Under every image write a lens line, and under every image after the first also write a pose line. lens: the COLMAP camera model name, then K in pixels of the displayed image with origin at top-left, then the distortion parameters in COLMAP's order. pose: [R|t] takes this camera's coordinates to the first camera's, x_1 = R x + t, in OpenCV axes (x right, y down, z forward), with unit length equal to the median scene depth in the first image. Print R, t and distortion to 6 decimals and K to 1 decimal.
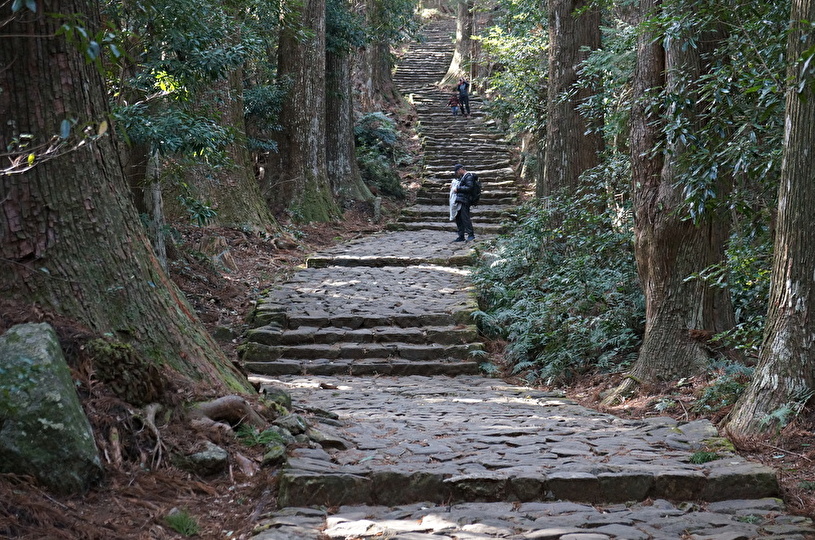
lens RADIAL K [[2450.7, 0, 407.5], [0, 2450.7, 270.0], [0, 0, 1]] dist [0.439046, 1.200356]
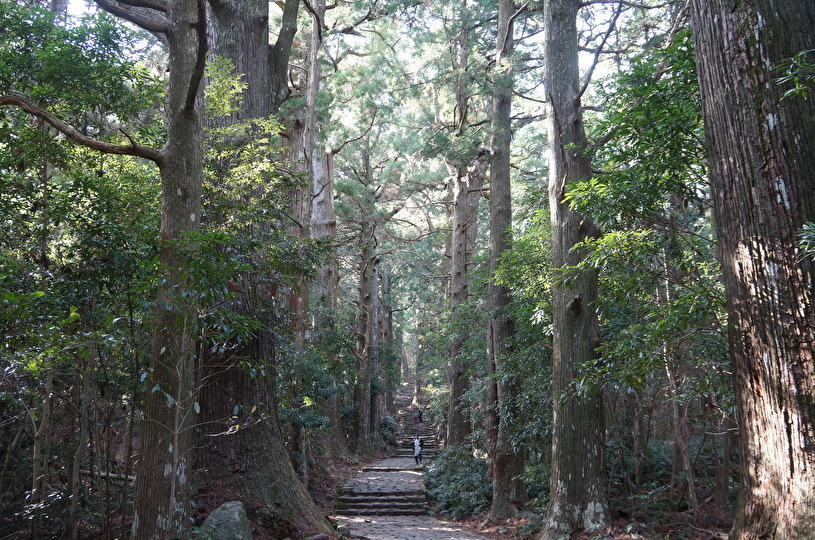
lens RADIAL K [[813.4, 0, 407.5], [0, 813.4, 270.0], [0, 0, 1]] dist [-0.010379, -0.000826]
pose [[0.999939, 0.003113, 0.010613, -0.000861], [-0.000469, 0.970643, -0.240524, -0.002344], [-0.011050, 0.240504, 0.970585, 0.105707]]
